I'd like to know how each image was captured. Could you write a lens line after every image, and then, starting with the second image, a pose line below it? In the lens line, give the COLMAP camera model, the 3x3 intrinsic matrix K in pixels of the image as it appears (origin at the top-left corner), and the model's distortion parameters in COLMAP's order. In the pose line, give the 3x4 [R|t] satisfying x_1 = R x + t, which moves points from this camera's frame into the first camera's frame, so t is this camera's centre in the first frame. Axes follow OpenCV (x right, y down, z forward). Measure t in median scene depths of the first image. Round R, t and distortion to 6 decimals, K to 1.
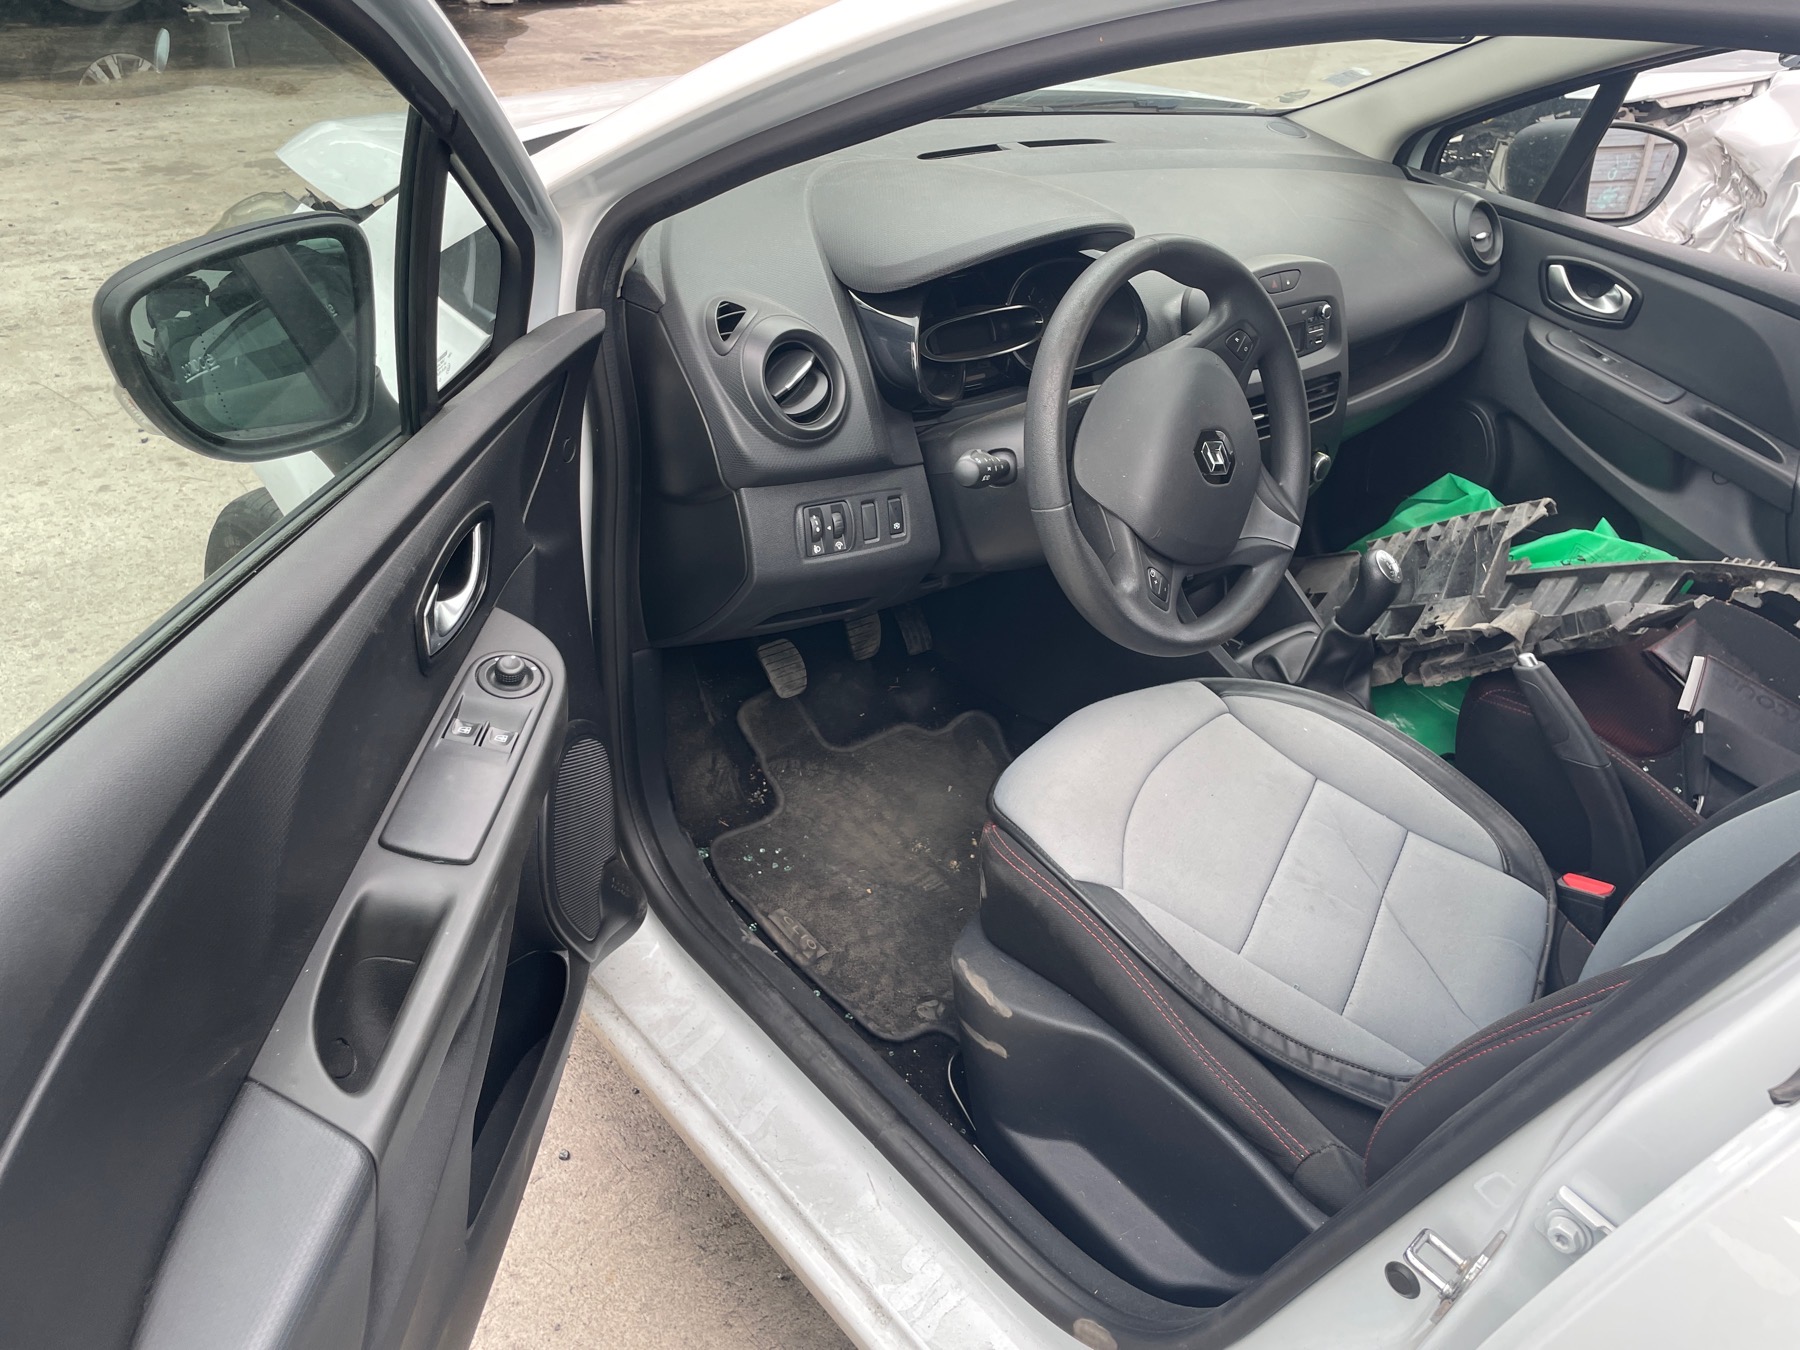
lens RADIAL K [[1362.3, 0, 905.0], [0, 1362.3, 661.9], [0, 0, 1]] dist [0.066596, -0.092686]
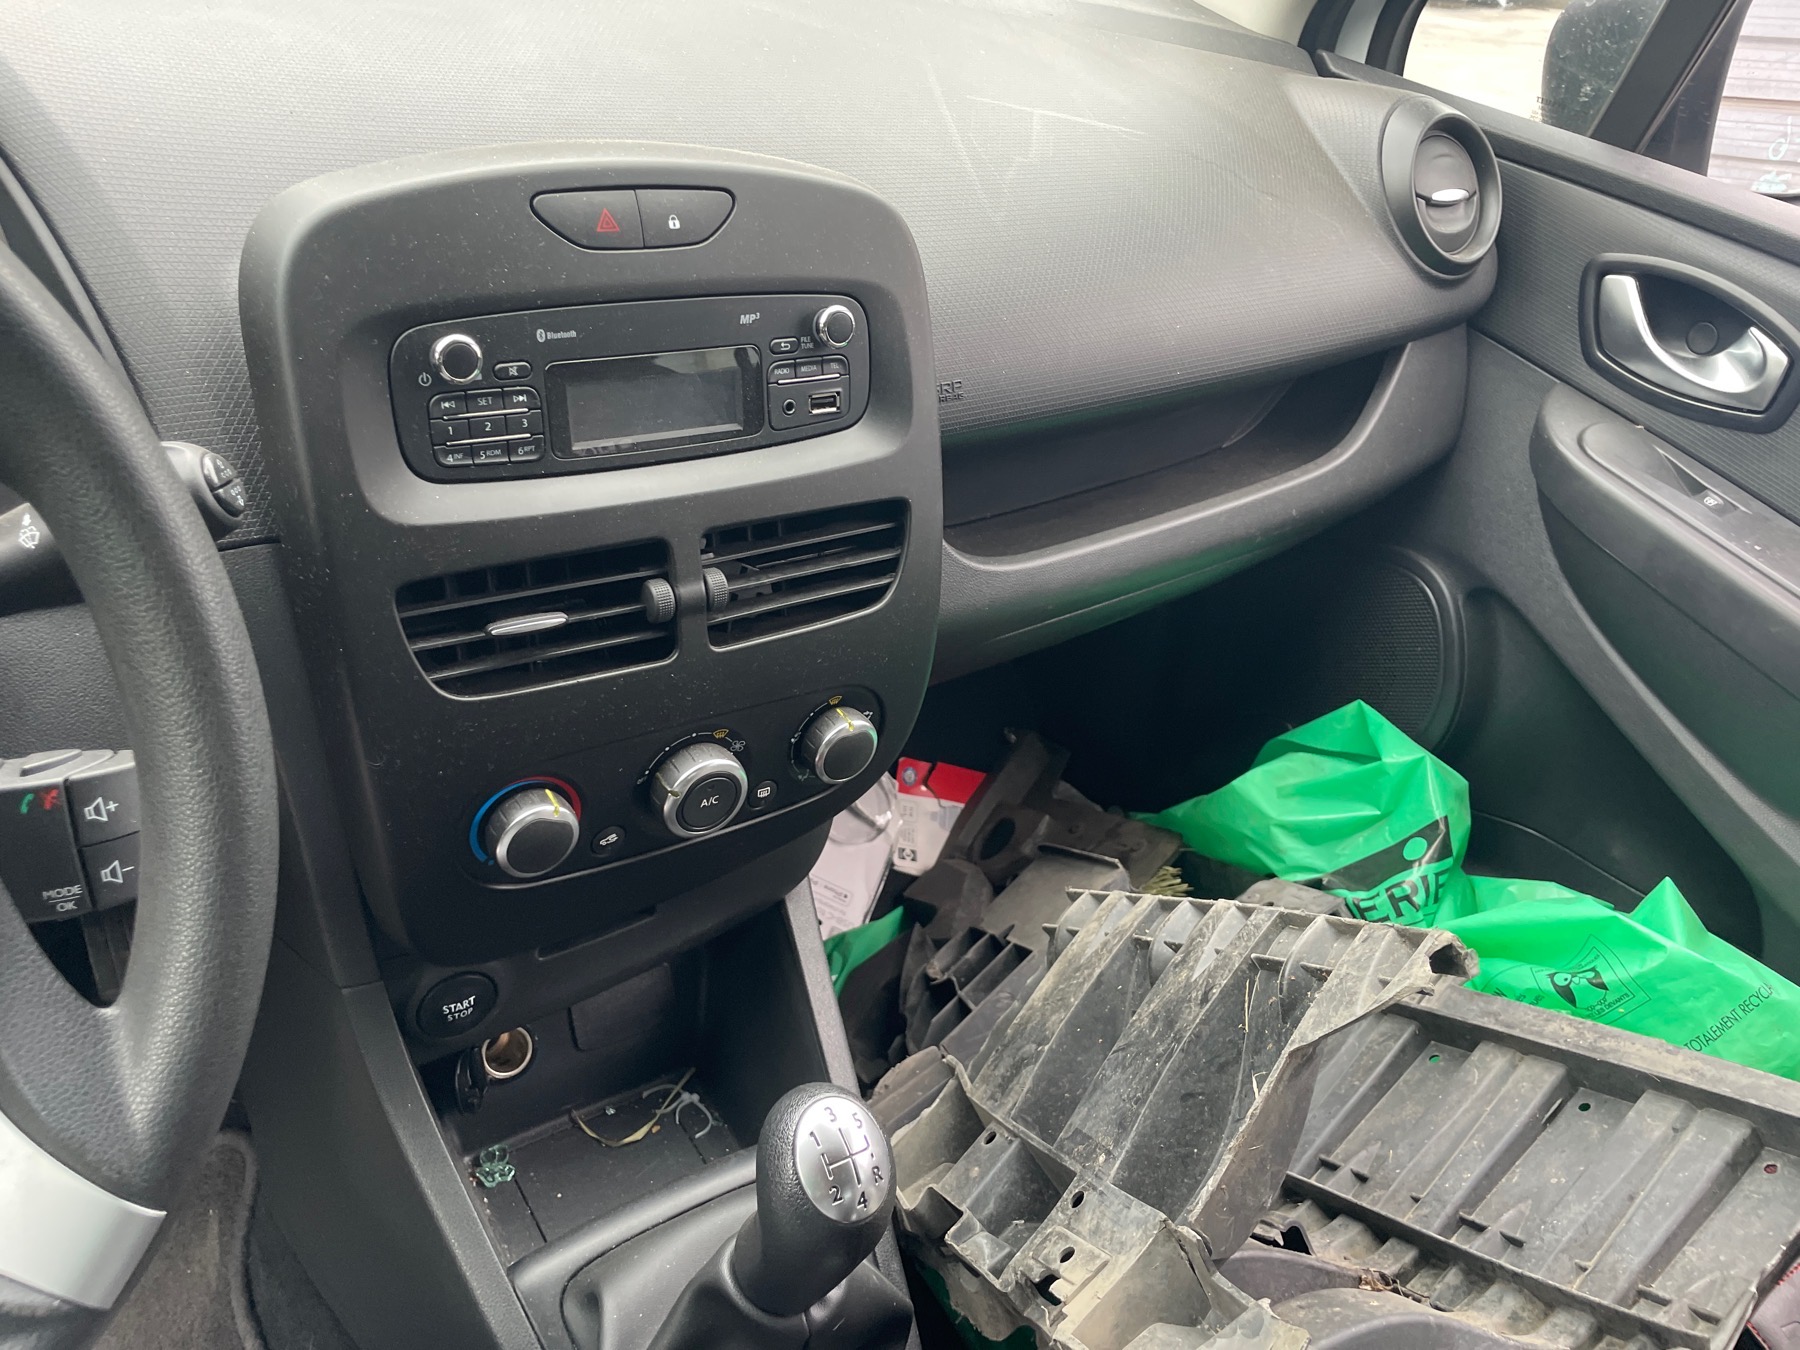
lens RADIAL K [[1362.3, 0, 889.6], [0, 1362.3, 680.5], [0, 0, 1]] dist [0.066596, -0.092686]
pose [[0.990589, 0.097434, -0.096124, 0.343131], [-0.097536, 0.995225, 0.003647, -0.159818], [0.096020, 0.005763, 0.995363, 0.624808]]
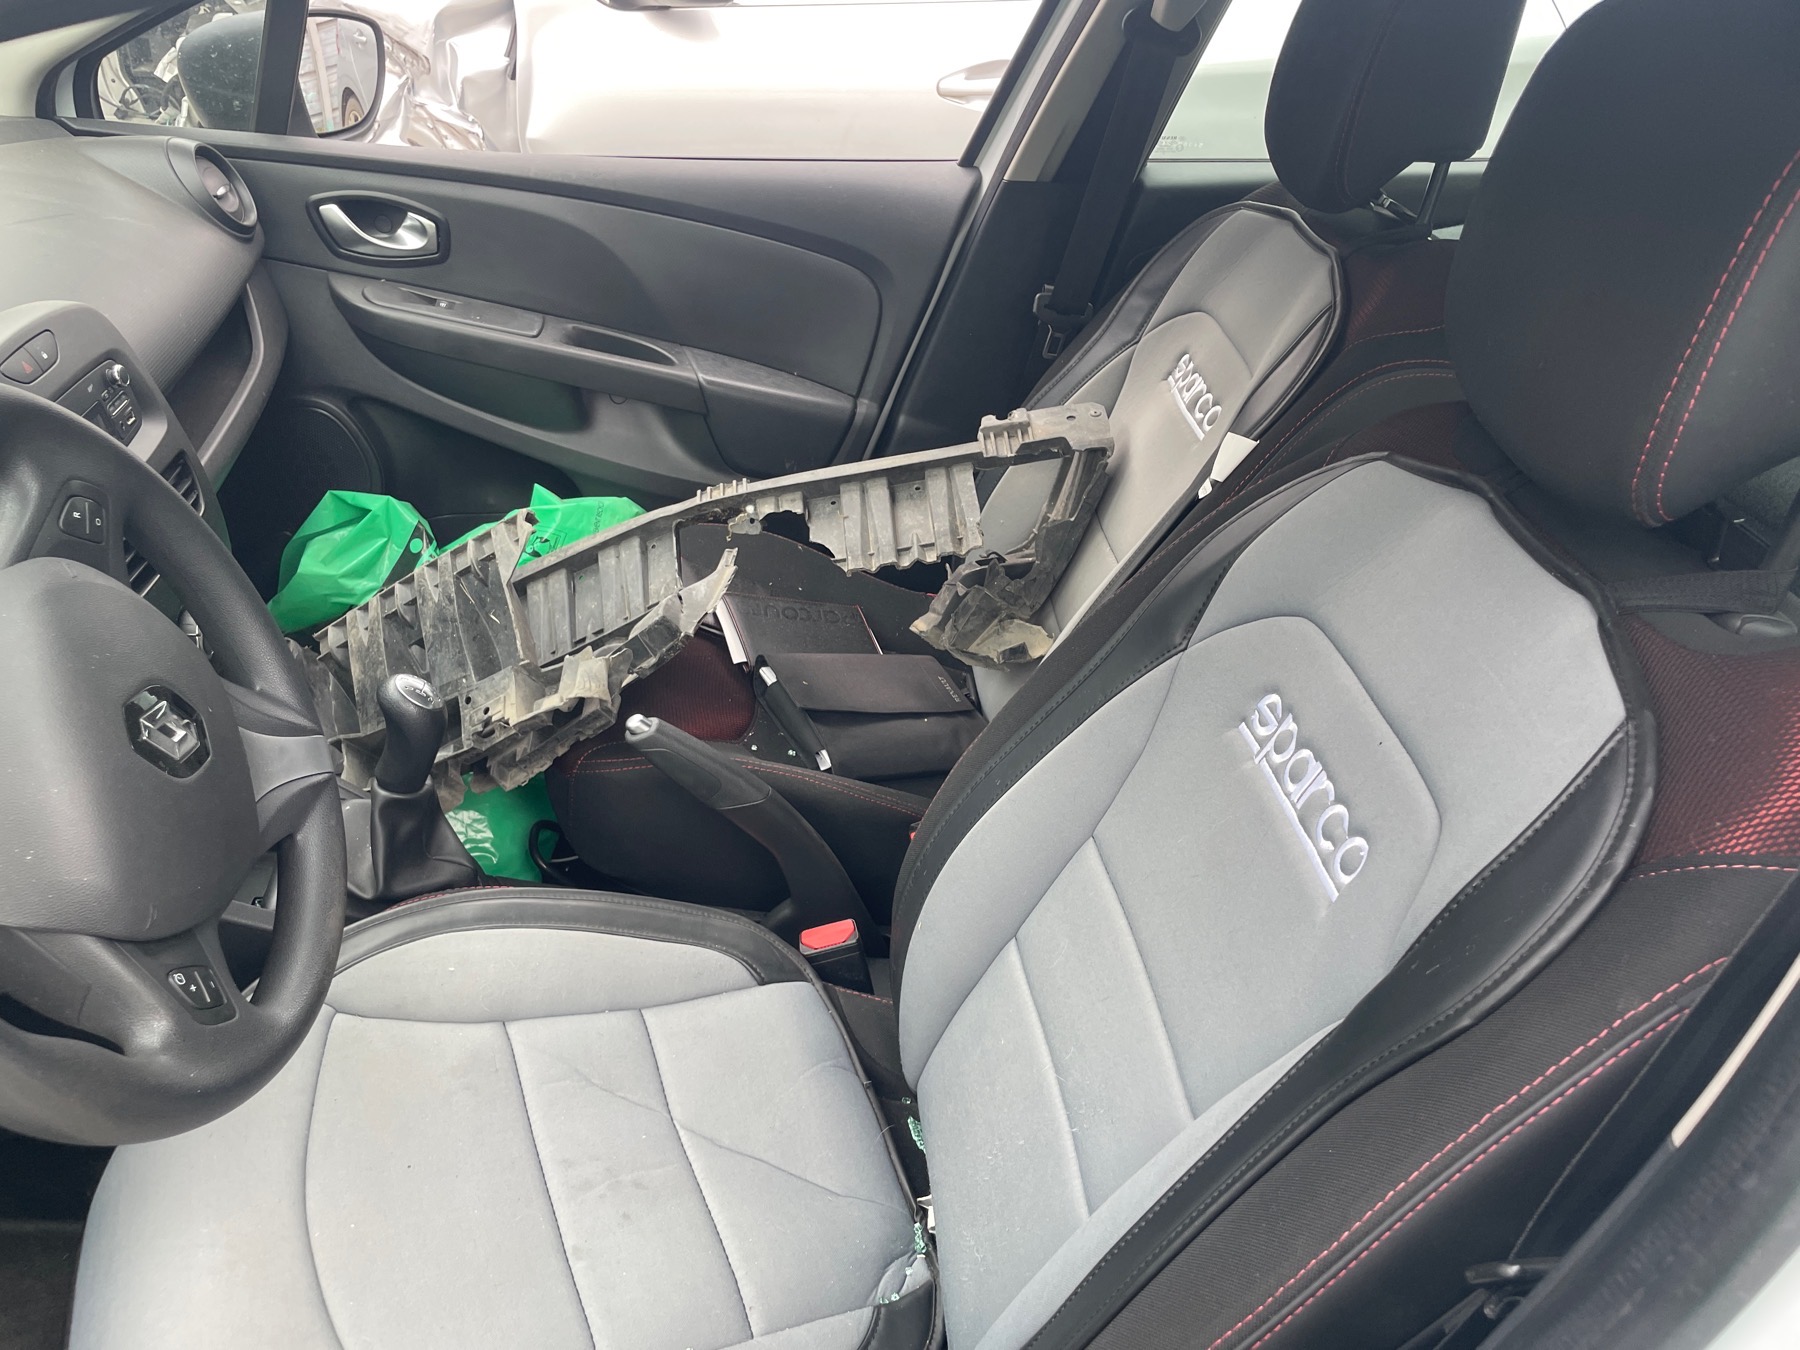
lens RADIAL K [[1362.3, 0, 889.5], [0, 1362.3, 655.4], [0, 0, 1]] dist [0.066596, -0.092686]
pose [[0.595923, -0.452656, 0.663309, 0.033492], [0.398899, 0.883741, 0.244708, -0.146041], [-0.696961, 0.118766, 0.707205, 0.296136]]
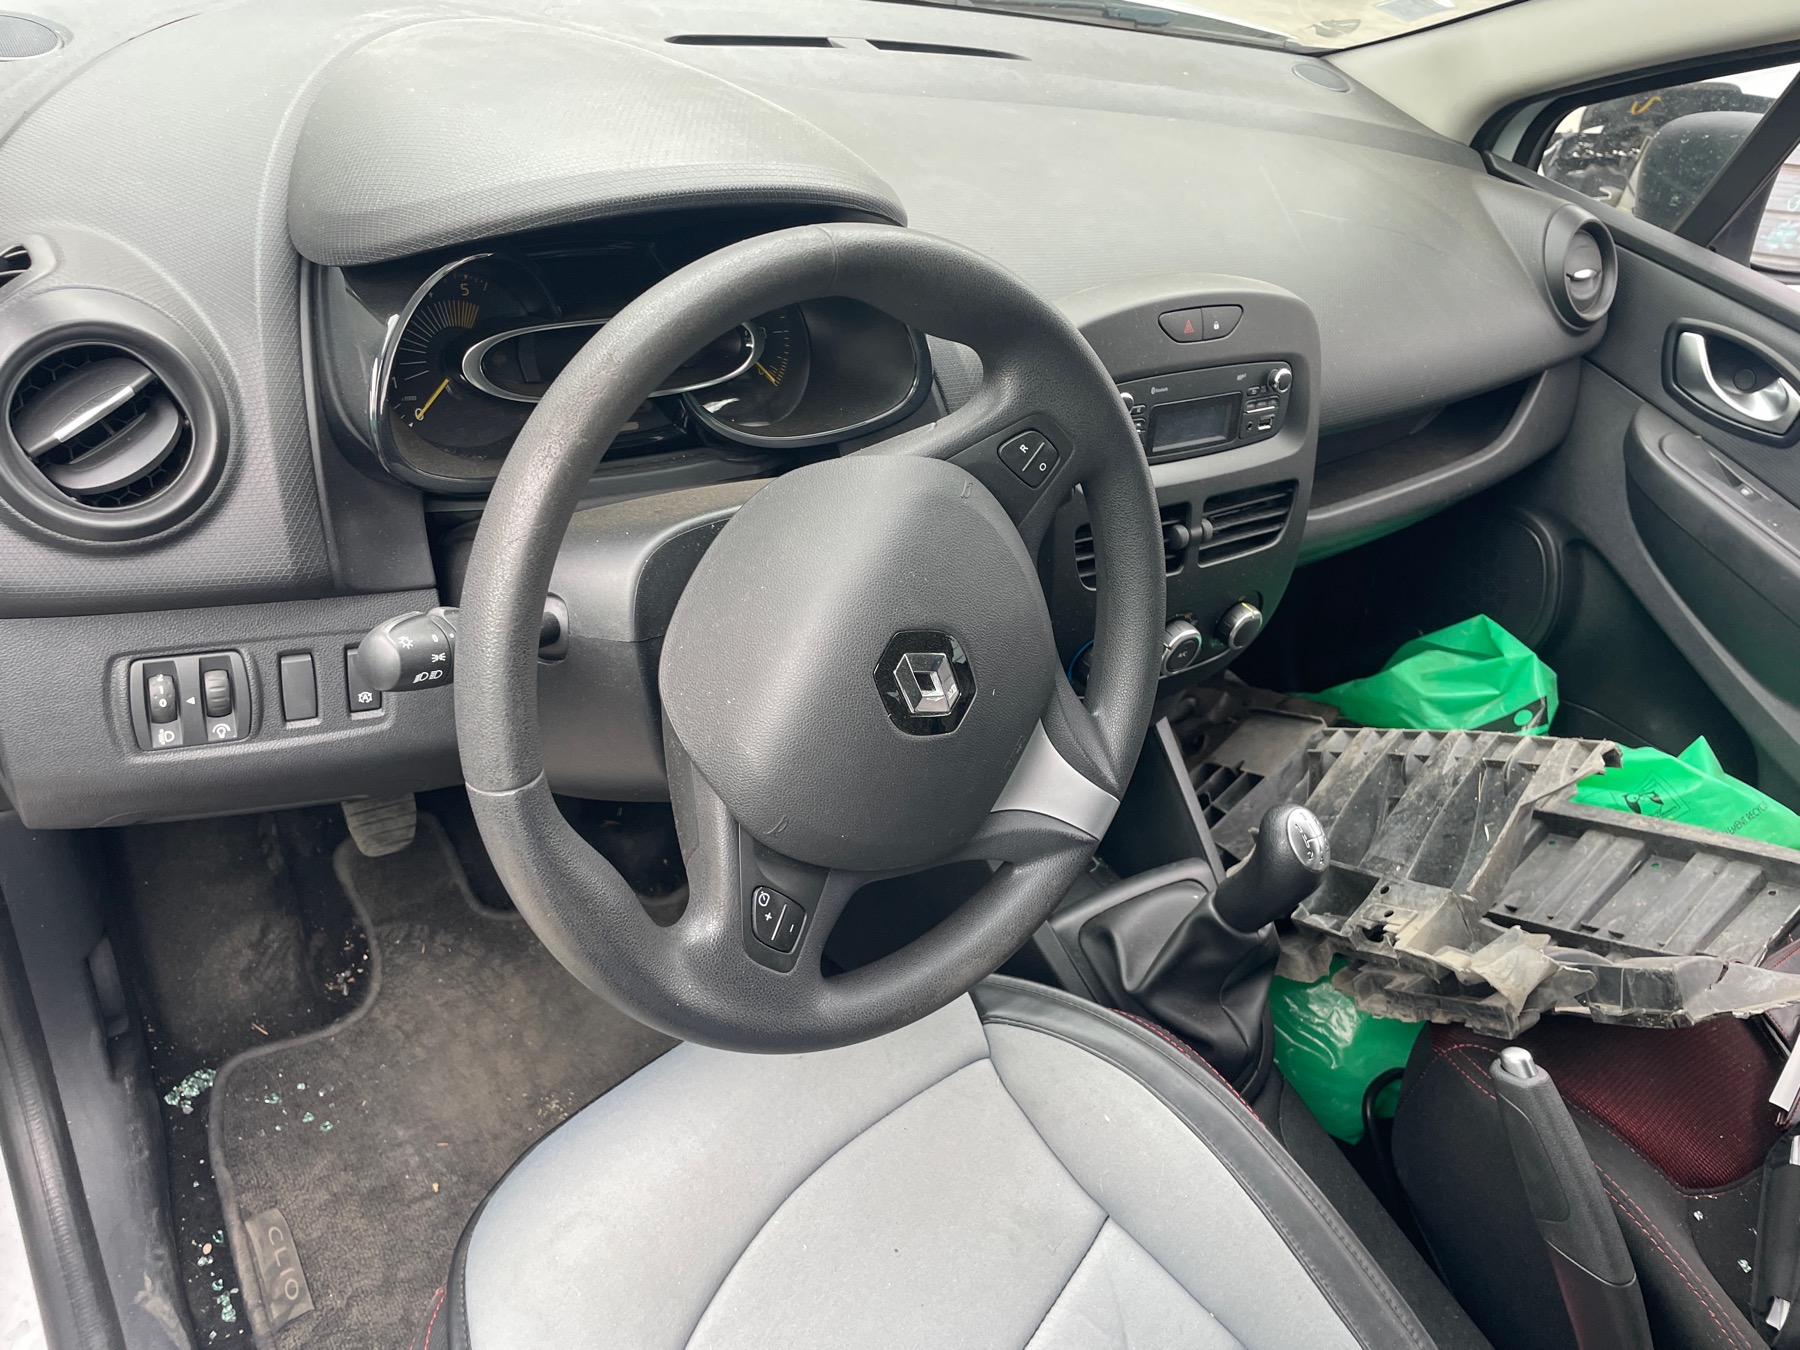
lens RADIAL K [[1362.3, 0, 886.6], [0, 1362.3, 653.0], [0, 0, 1]] dist [0.066596, -0.092686]
pose [[0.988436, 0.141657, -0.054111, 0.176623], [-0.139148, 0.989125, 0.047629, -0.135217], [0.060269, -0.039549, 0.997398, 0.371996]]
